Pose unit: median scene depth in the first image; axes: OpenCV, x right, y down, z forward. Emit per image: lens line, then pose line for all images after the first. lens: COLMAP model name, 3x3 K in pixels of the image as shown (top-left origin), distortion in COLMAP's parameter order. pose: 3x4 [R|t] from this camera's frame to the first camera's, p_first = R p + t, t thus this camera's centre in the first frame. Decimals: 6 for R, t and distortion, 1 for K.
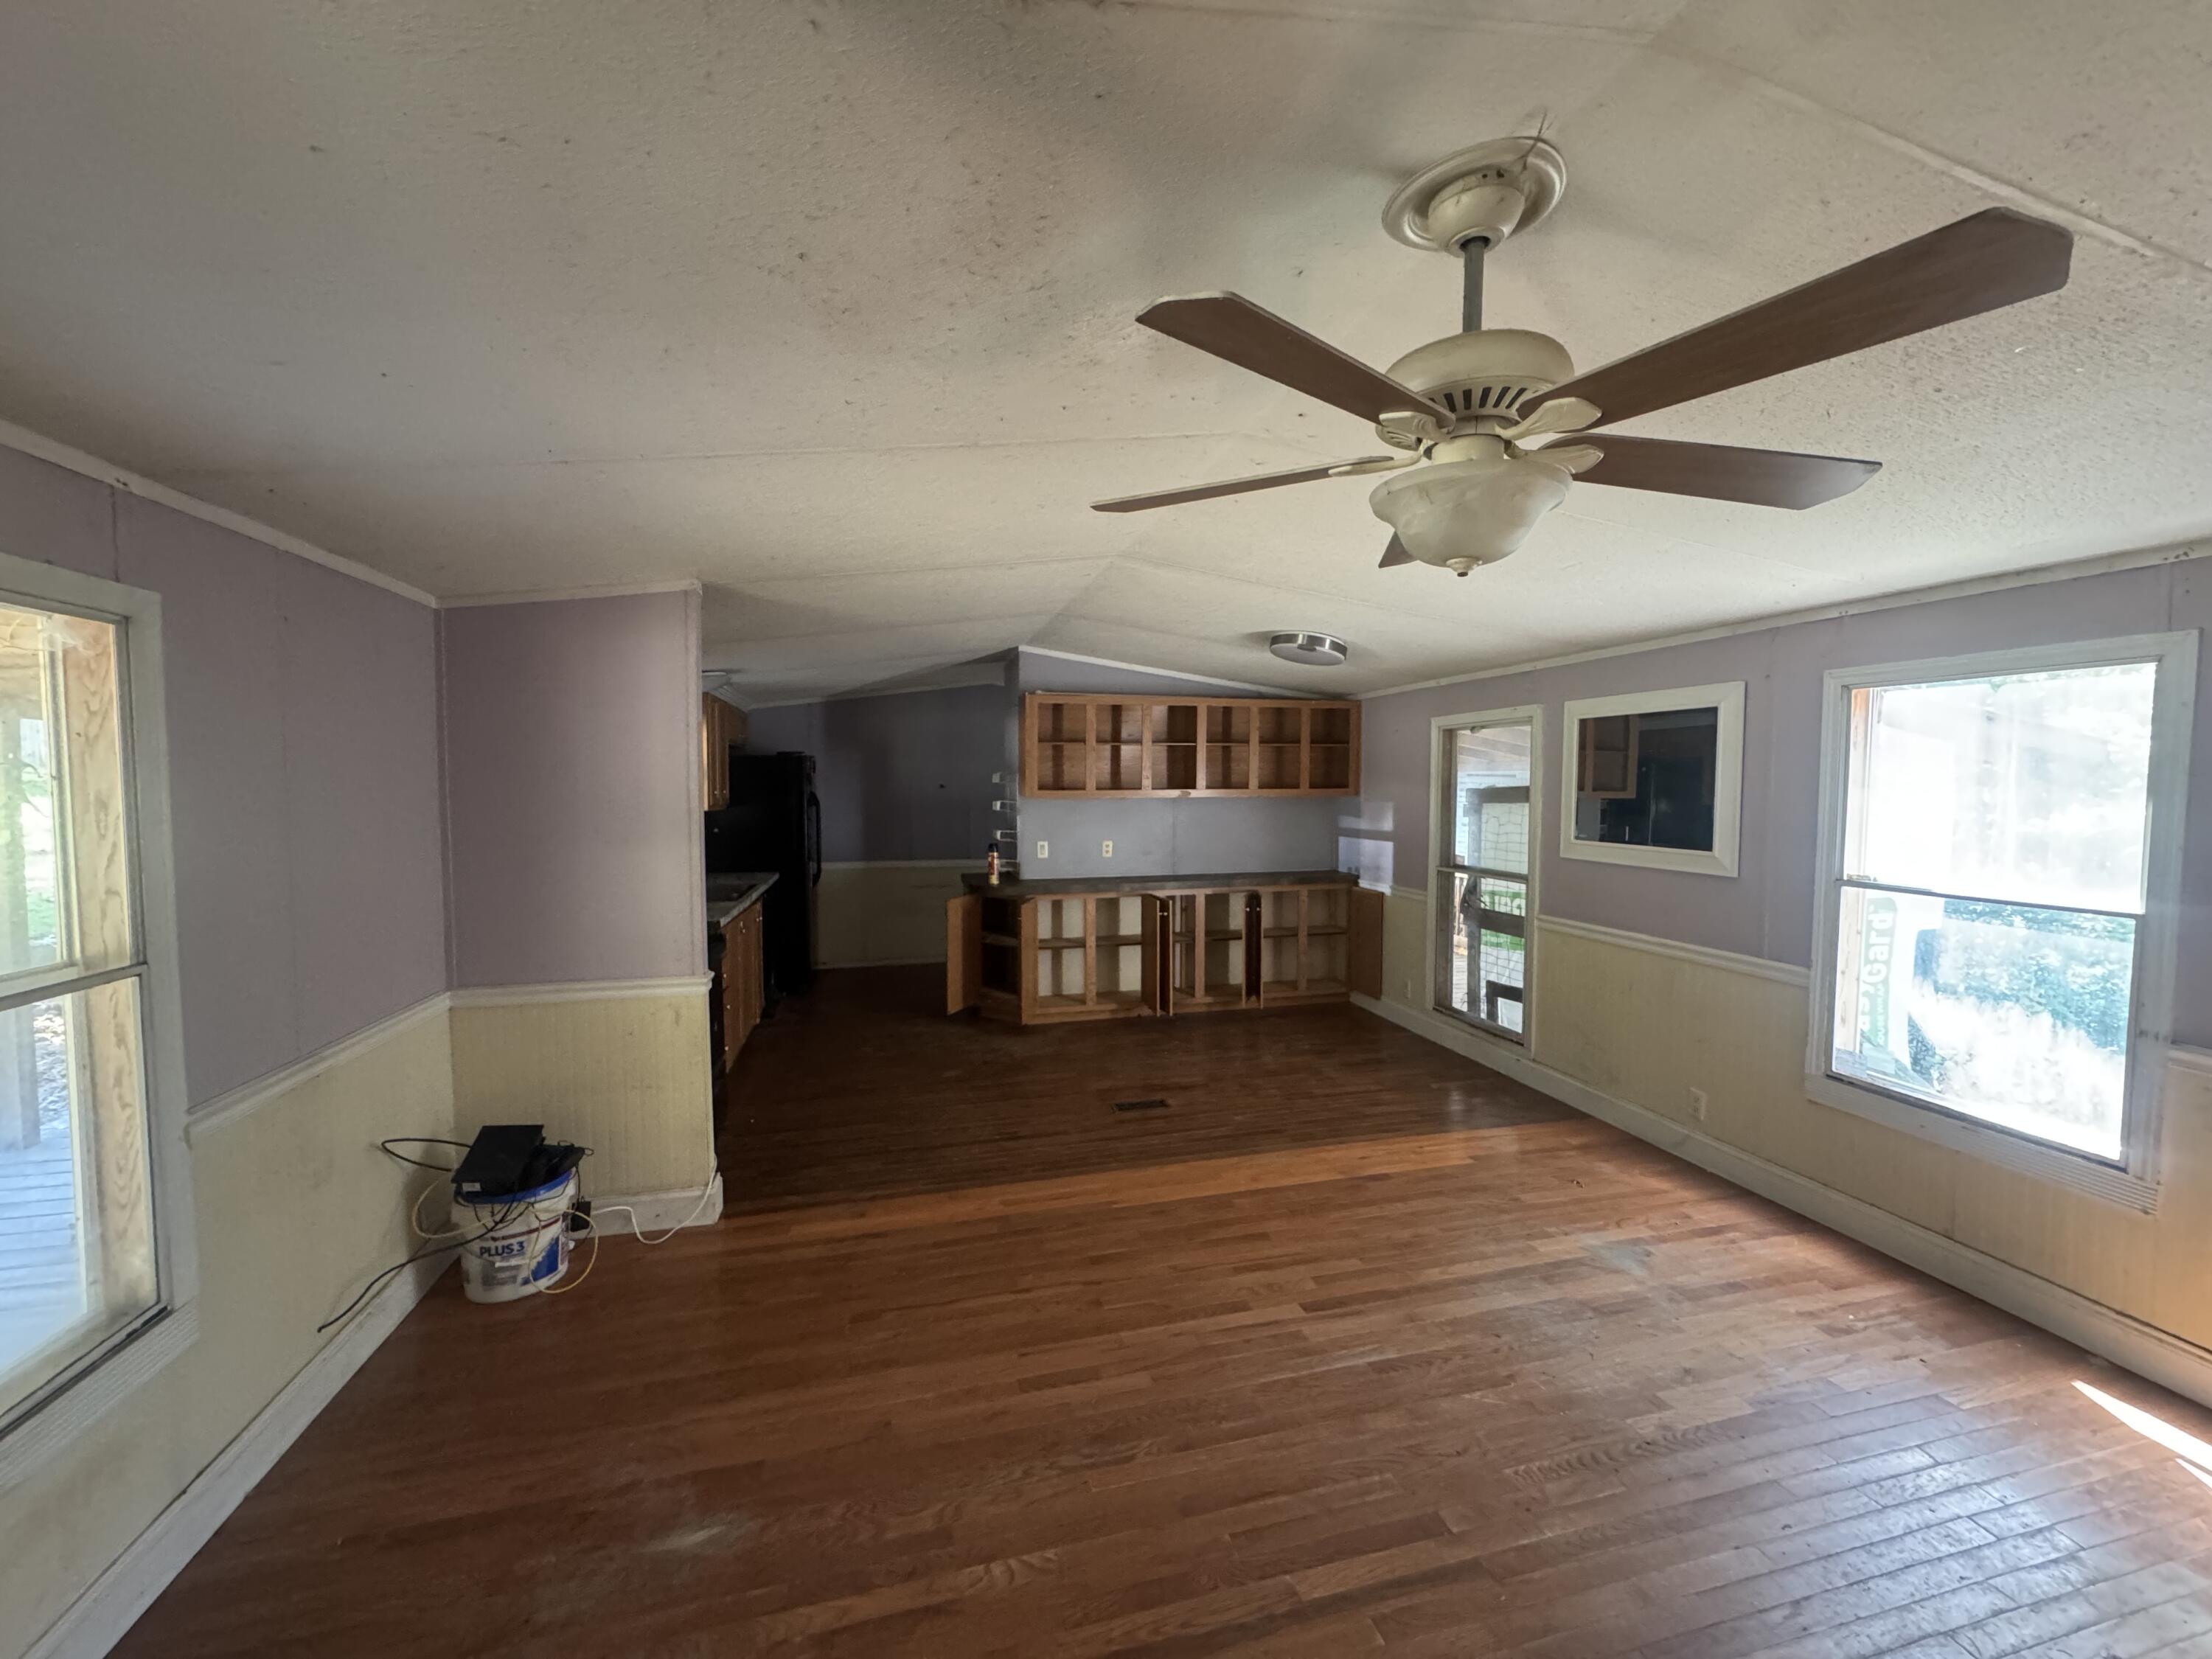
lens RADIAL K [[879.9, 0, 1104.9], [0, 879.9, 822.7], [0, 0, 1]] dist [-0.001206, 0.000239]
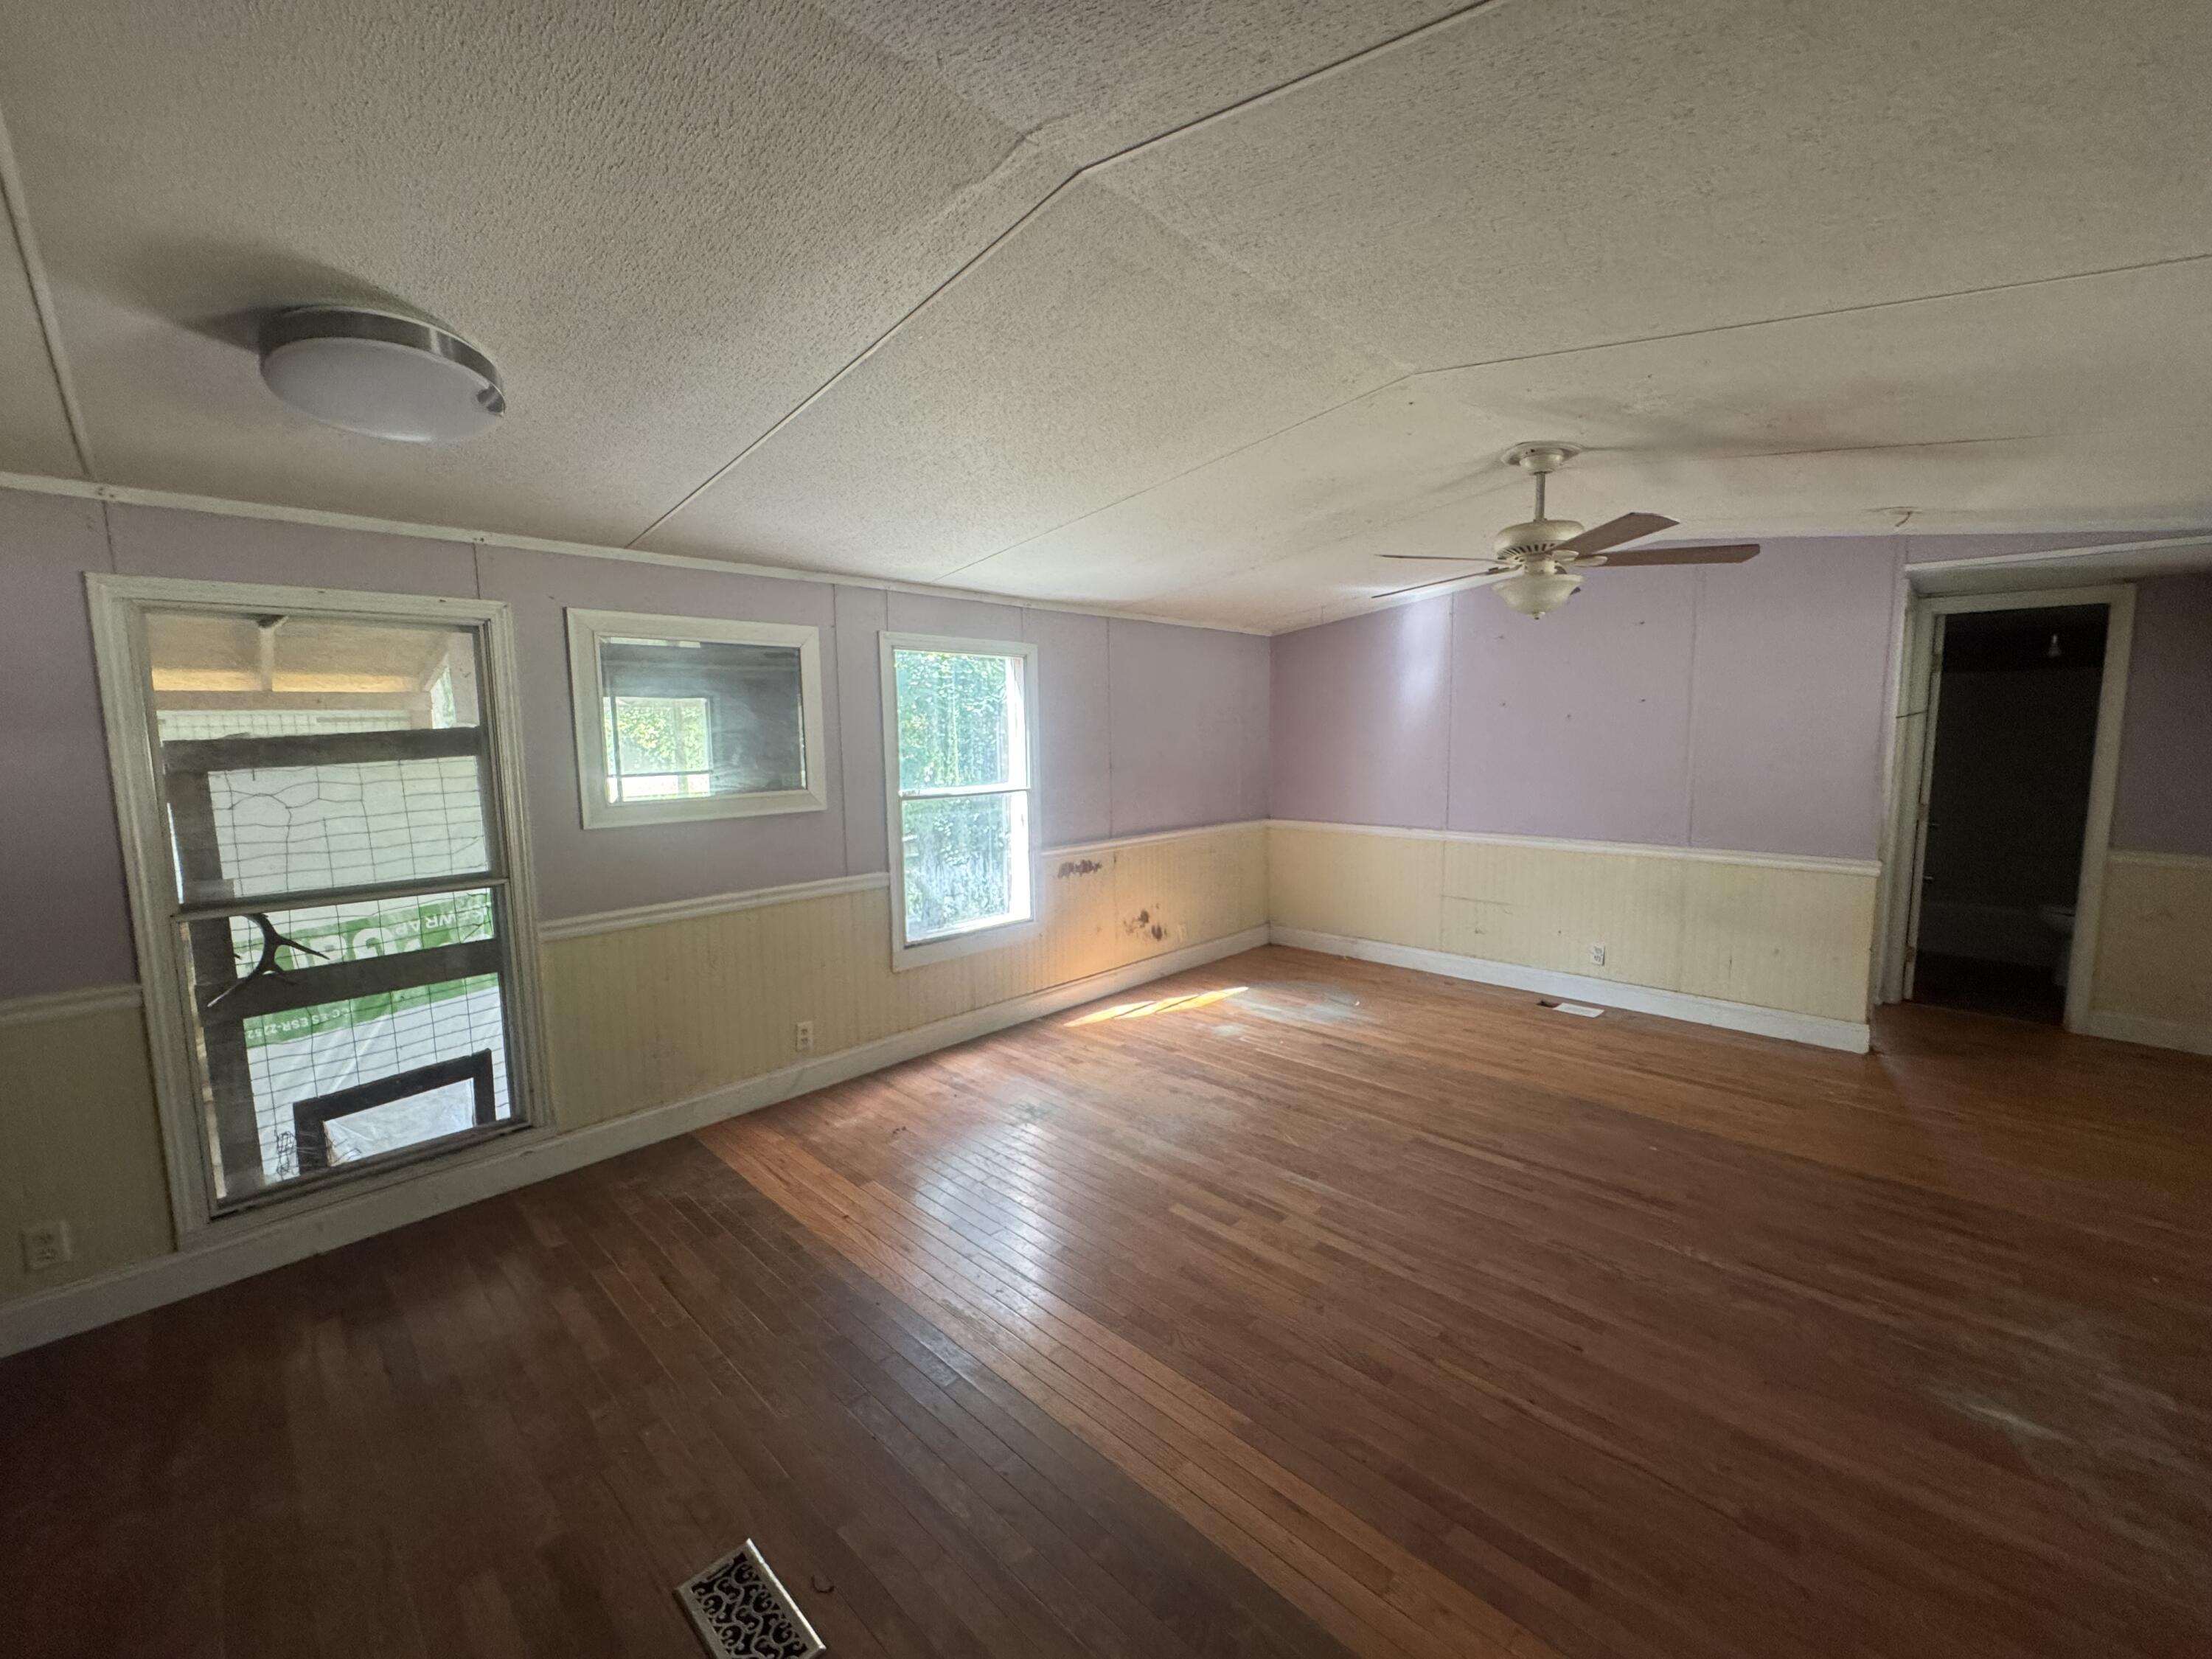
lens RADIAL K [[879.9, 0, 1107.5], [0, 879.9, 836.4], [0, 0, 1]] dist [-0.001206, 0.000239]
pose [[-0.536488, -0.097313, 0.838278, -0.313454], [0.051327, 0.987728, 0.147511, -0.039416], [-0.842346, 0.122164, -0.524909, 1.055760]]
